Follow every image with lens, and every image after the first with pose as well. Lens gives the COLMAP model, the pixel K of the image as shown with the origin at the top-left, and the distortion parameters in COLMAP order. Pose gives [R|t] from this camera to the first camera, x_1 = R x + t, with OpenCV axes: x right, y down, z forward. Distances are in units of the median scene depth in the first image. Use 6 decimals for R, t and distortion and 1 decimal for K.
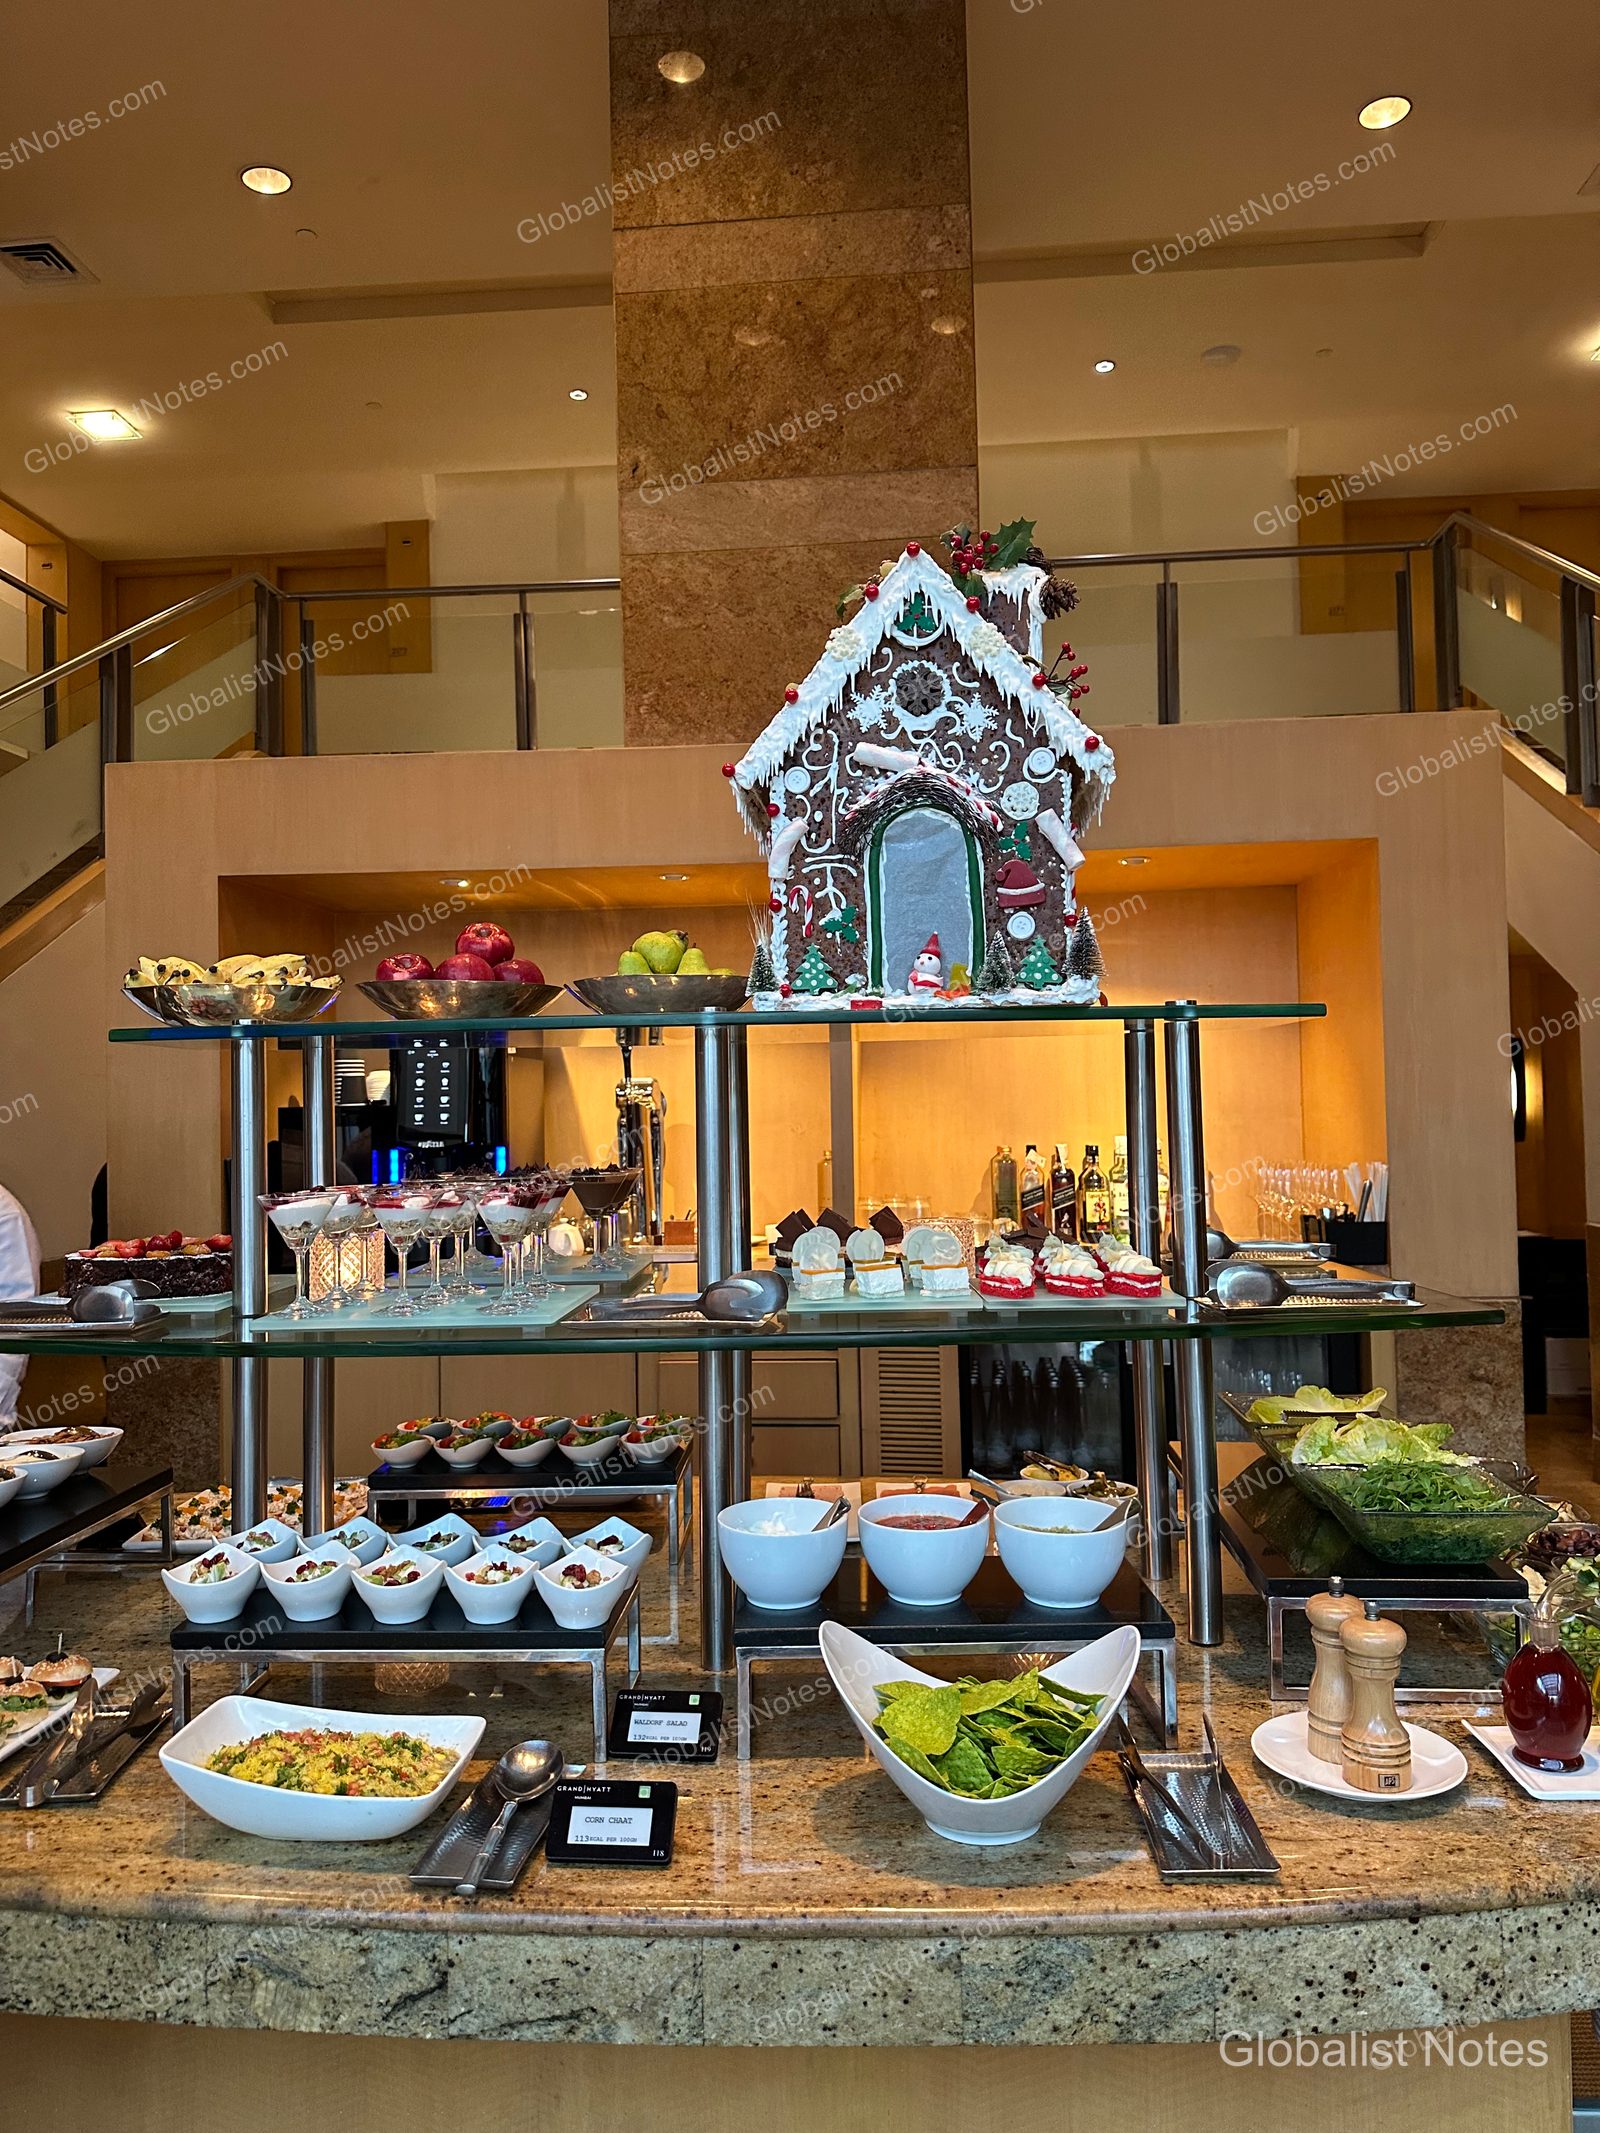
lens RADIAL K [[1513.6, 0, 818.5], [0, 1513.6, 1070.6], [0, 0, 1]] dist [0.057857, -0.076128]
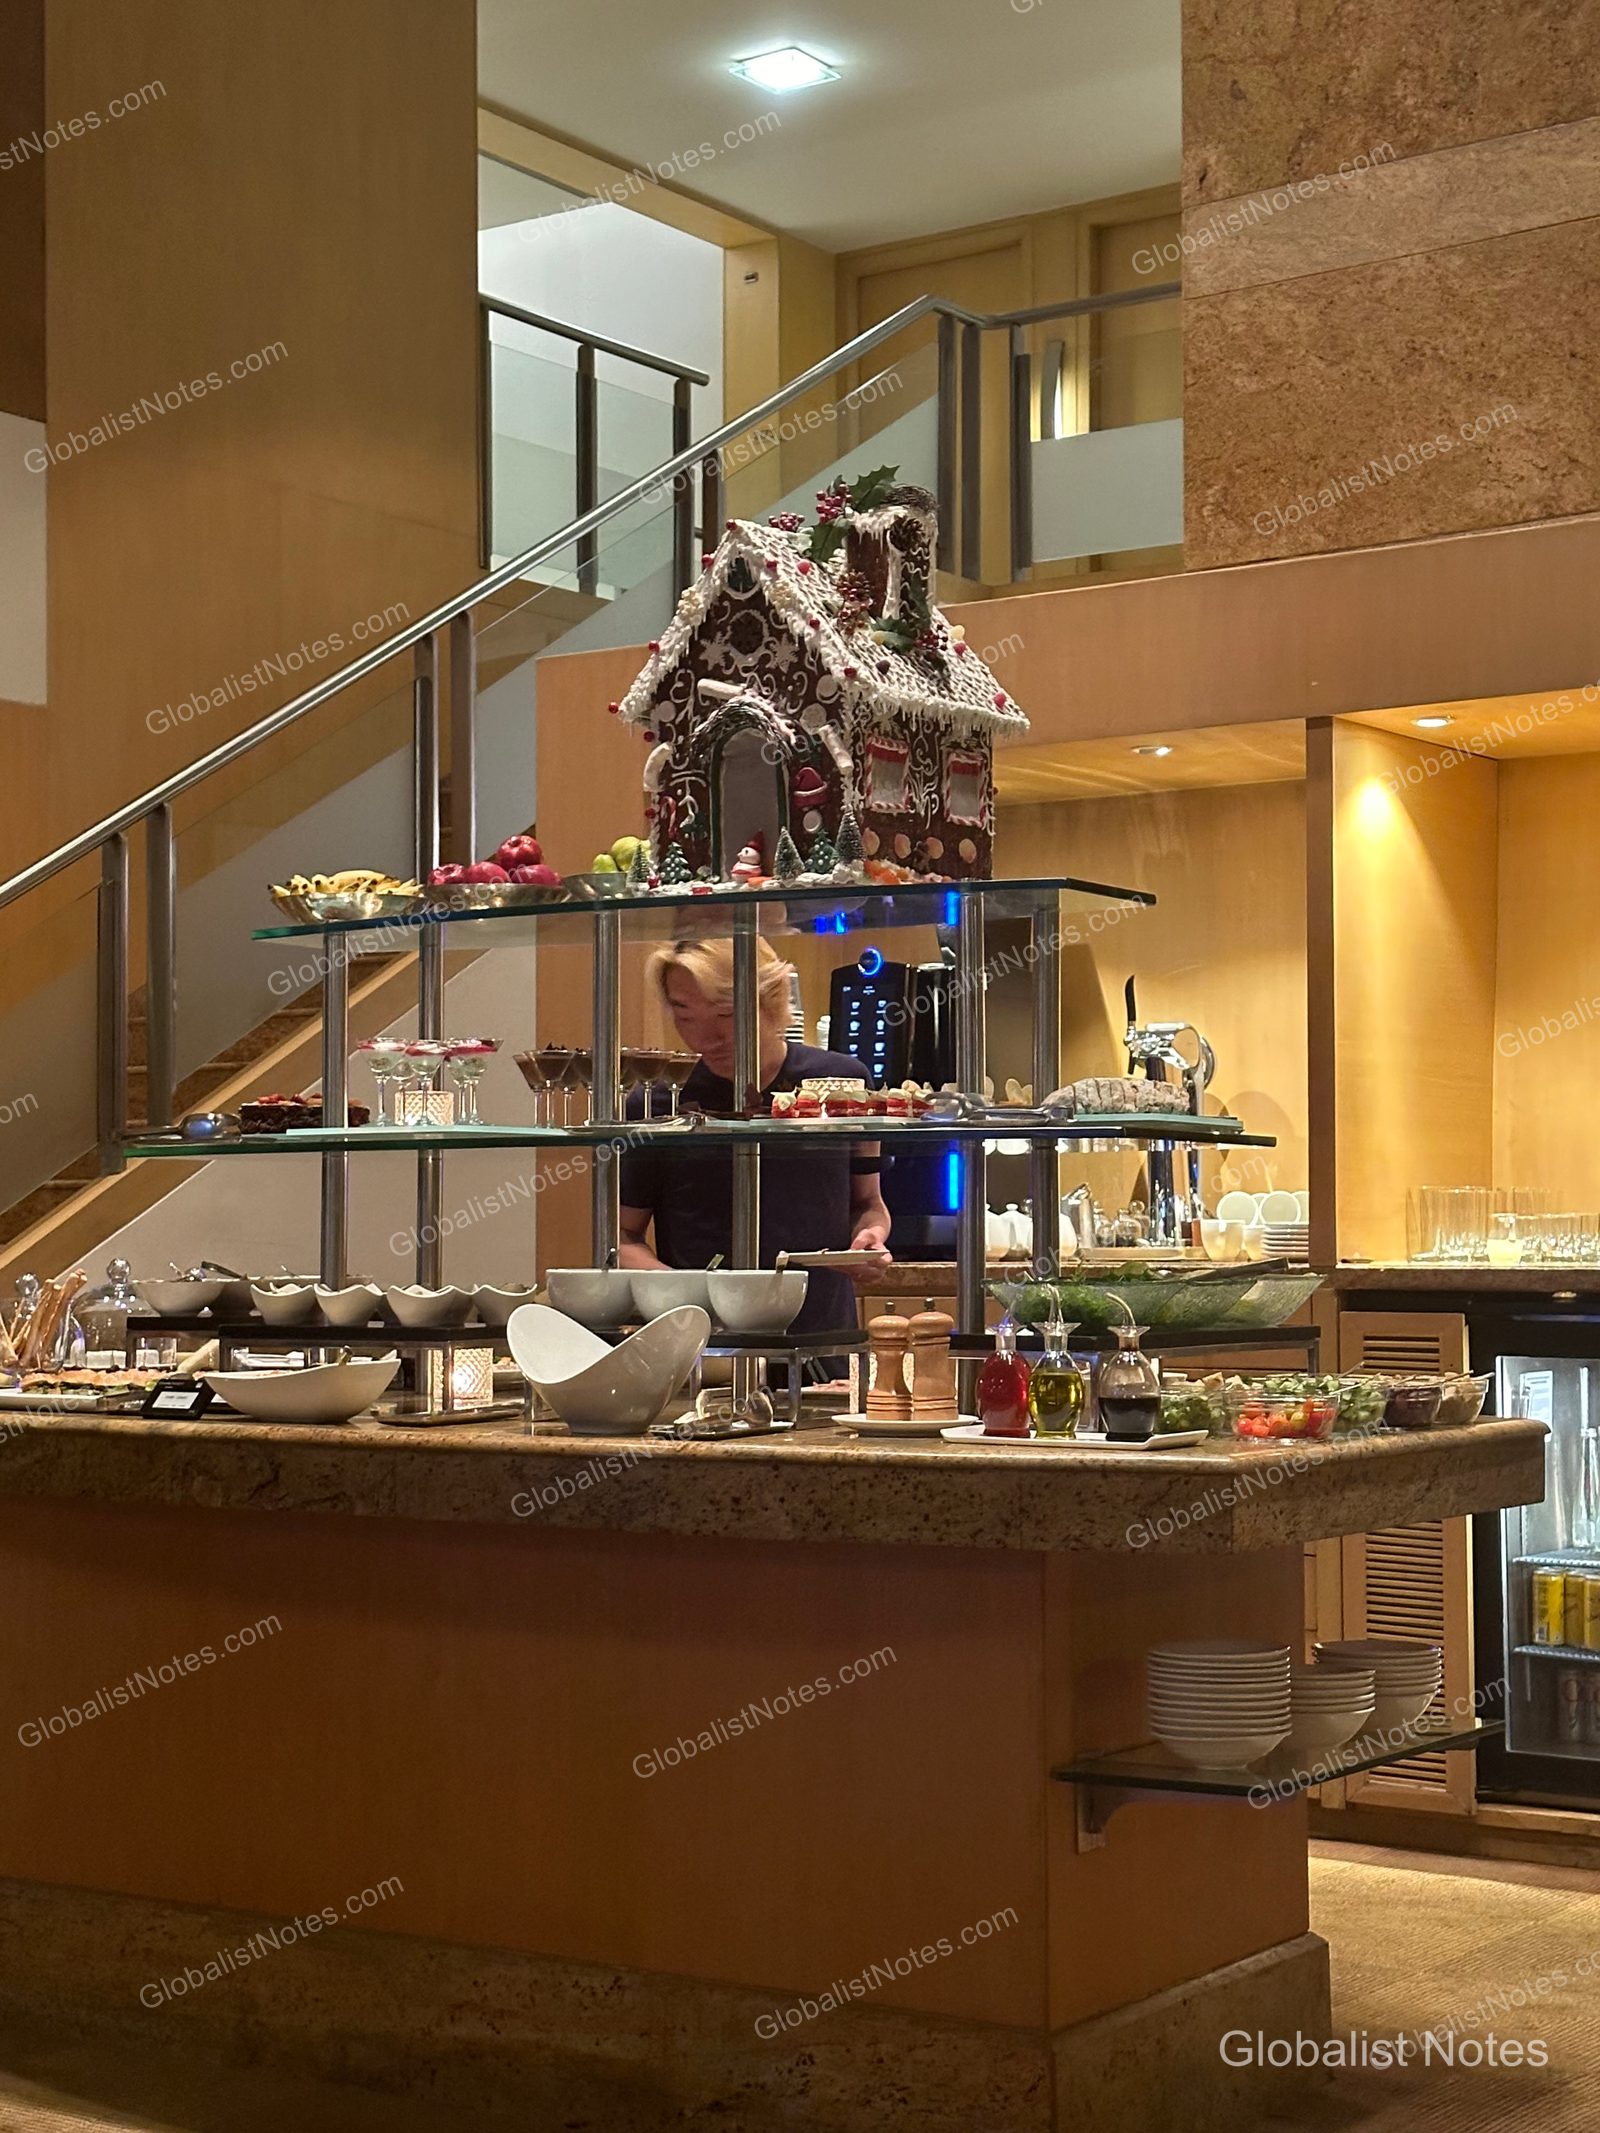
lens RADIAL K [[3413.9, 0, 795.0], [0, 3413.9, 1067.6], [0, 0, 1]] dist [0.085917, 0.000000]
pose [[0.861189, -0.009619, -0.508193, 1.498565], [0.000024, 0.999822, -0.018884, 0.152762], [0.508284, 0.016250, 0.861036, -1.354880]]
